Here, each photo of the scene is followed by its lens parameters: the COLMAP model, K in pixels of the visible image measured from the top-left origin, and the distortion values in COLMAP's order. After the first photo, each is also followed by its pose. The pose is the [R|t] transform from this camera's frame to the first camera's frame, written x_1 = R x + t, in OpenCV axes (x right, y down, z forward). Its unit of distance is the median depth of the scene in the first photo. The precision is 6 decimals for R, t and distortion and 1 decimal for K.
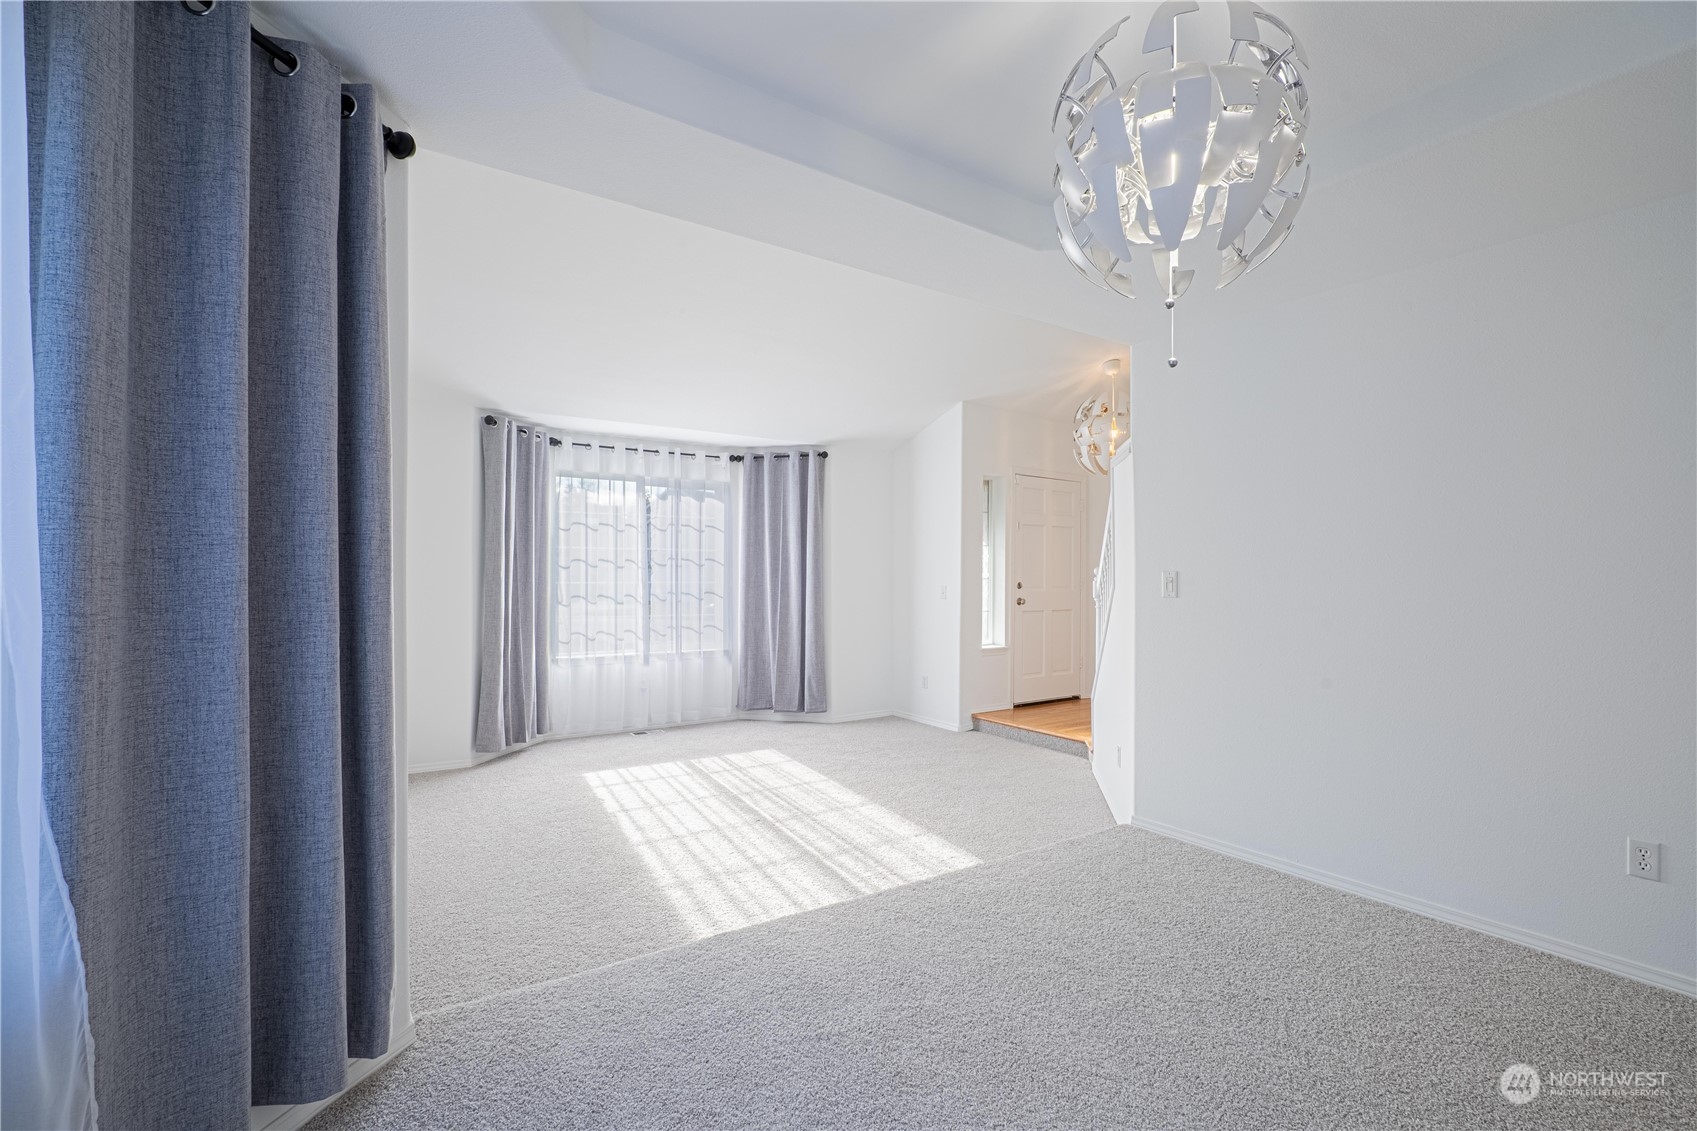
lens RADIAL K [[781.9, 0, 855.9], [0, 781.9, 561.1], [0, 0, 1]] dist [-0.019406, 0.000706]
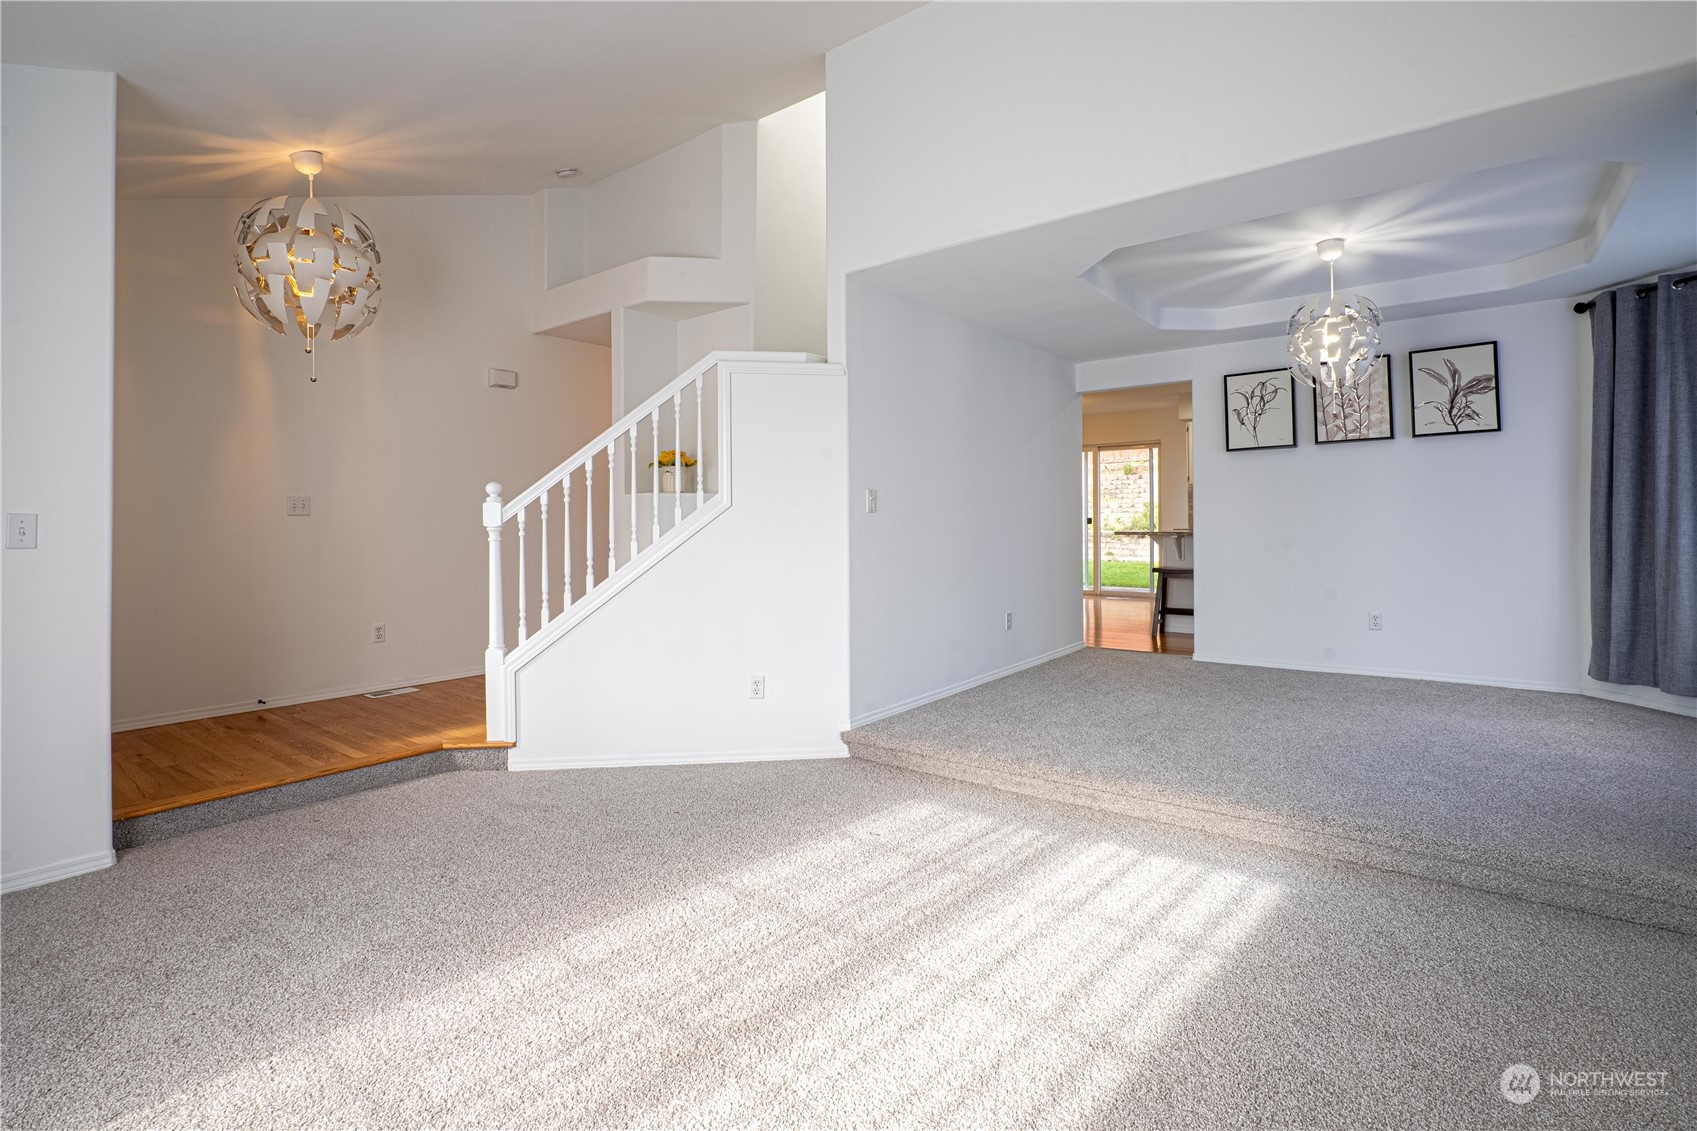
lens RADIAL K [[787.5, 0, 848.0], [0, 787.5, 521.9], [0, 0, 1]] dist [-0.022122, 0.001133]
pose [[-0.305927, 0.000882, 0.952055, -0.677720], [-0.002312, 0.999996, -0.001669, 0.060509], [-0.952052, -0.002712, -0.305923, 1.332498]]
